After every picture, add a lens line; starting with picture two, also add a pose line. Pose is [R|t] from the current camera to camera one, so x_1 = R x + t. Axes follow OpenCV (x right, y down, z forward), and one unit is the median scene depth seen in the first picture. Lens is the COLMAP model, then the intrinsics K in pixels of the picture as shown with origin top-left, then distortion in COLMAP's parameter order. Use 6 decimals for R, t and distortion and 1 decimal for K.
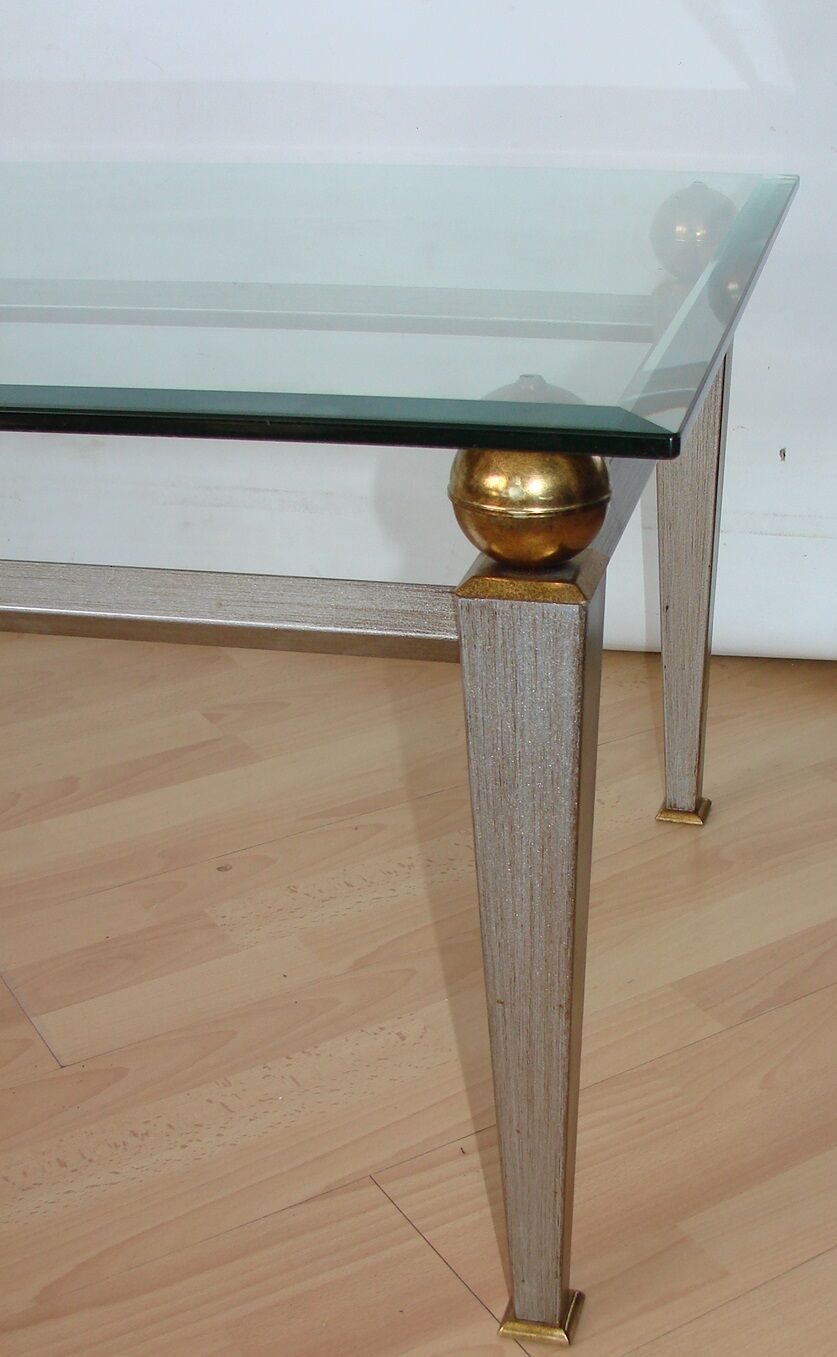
lens RADIAL K [[1796.3, 0, 418.5], [0, 1796.3, 678.5], [0, 0, 1]] dist [-0.130516, -0.010915]
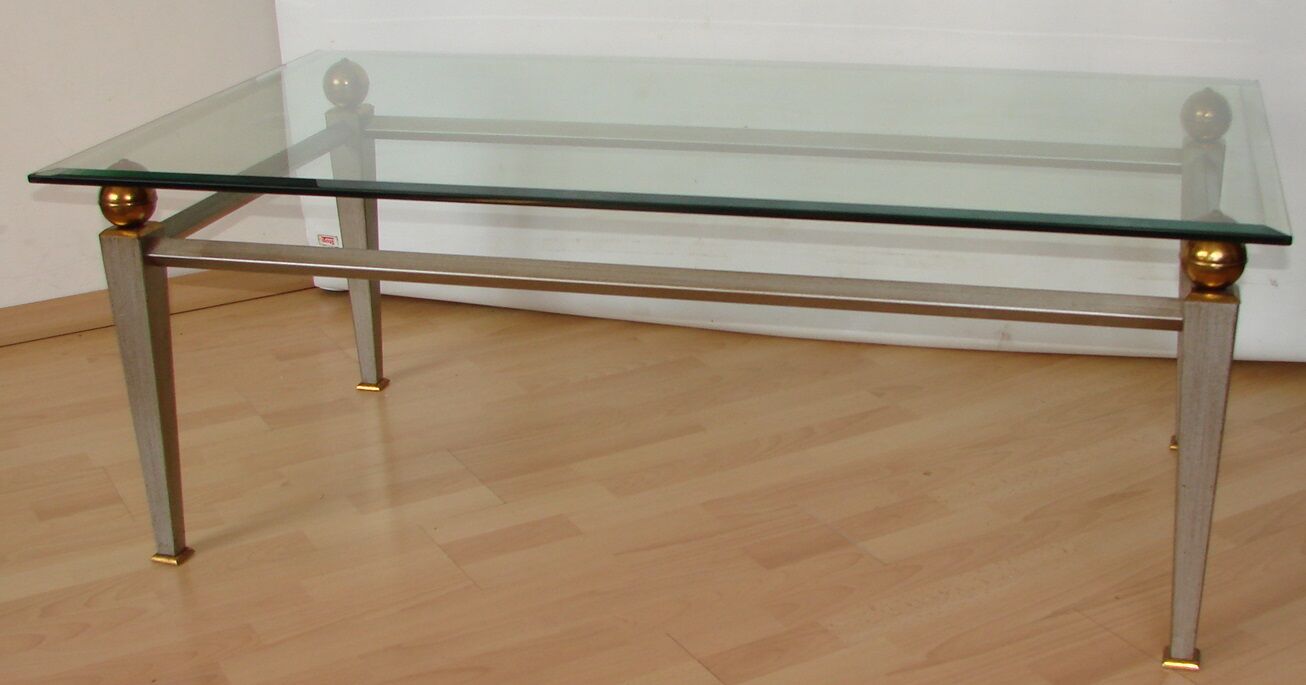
lens RADIAL K [[1755.5, 0, 705.8], [0, 1755.5, 282.3], [0, 0, 1]] dist [-0.124668, 0.052144]
pose [[0.999966, 0.008215, -0.000837, -0.599266], [-0.008256, 0.996145, -0.087335, 0.133541], [0.000116, 0.087339, 0.996179, -1.280643]]
